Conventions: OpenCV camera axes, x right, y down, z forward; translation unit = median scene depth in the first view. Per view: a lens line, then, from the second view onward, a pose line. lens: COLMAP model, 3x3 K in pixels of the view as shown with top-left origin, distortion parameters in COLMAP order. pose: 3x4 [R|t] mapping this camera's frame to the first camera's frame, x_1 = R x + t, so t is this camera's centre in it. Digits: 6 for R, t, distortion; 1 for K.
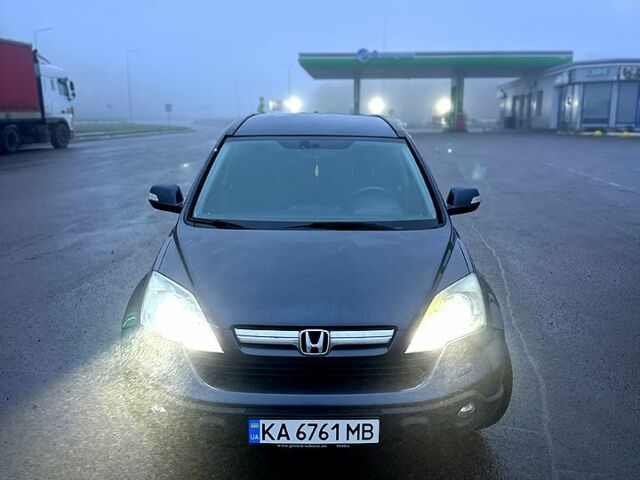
lens RADIAL K [[608.6, 0, 320.0], [0, 608.6, 240.0], [0, 0, 1]] dist [0.043956, -0.015924]
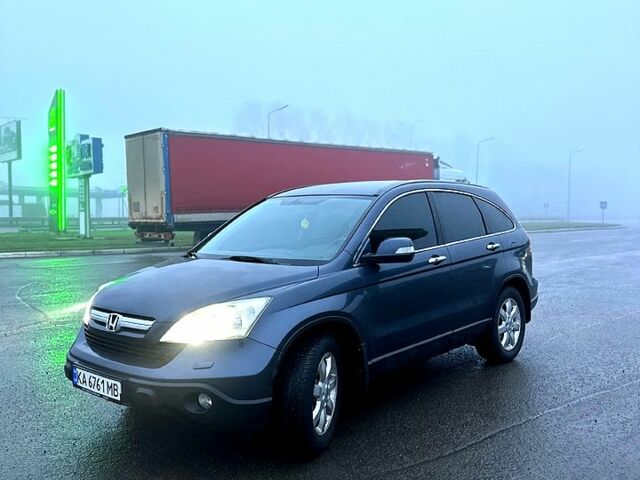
lens RADIAL K [[608.6, 0, 320.0], [0, 608.6, 240.0], [0, 0, 1]] dist [0.043956, -0.015924]
pose [[0.737671, 0.014059, -0.675014, 1.281946], [-0.125129, 0.985310, -0.116222, 0.082045], [0.663464, 0.170197, 0.728593, 0.240273]]
